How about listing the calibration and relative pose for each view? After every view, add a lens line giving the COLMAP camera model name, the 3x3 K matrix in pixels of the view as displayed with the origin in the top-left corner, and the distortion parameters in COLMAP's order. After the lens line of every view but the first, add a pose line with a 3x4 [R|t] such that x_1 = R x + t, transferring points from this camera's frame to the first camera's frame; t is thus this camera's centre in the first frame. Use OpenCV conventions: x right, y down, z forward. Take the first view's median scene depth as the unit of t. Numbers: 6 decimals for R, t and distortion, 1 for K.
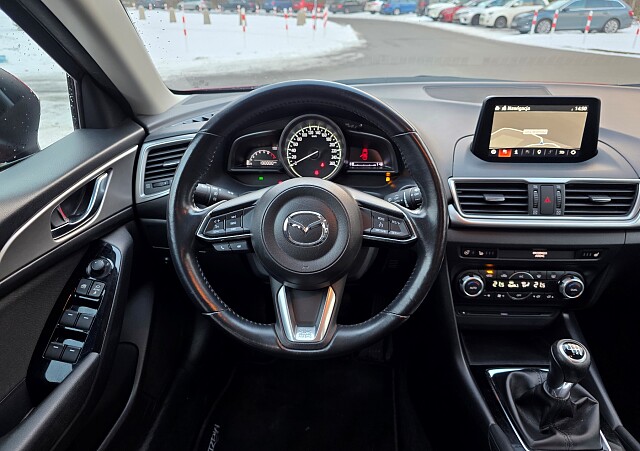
lens RADIAL K [[447.5, 0, 320.0], [0, 447.5, 225.5], [0, 0, 1]] dist [0.004423, -0.002526]
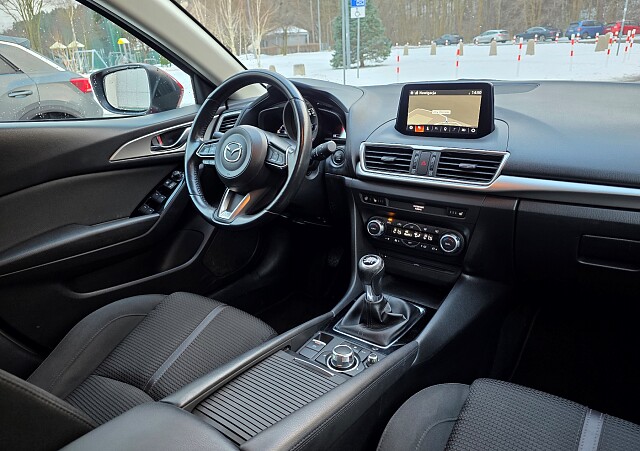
lens RADIAL K [[447.5, 0, 320.0], [0, 447.5, 225.5], [0, 0, 1]] dist [0.004423, -0.002526]
pose [[0.804650, 0.162415, -0.571105, 0.973523], [-0.200472, 0.979692, -0.003839, 0.169303], [0.558883, 0.117580, 0.820868, -0.161222]]
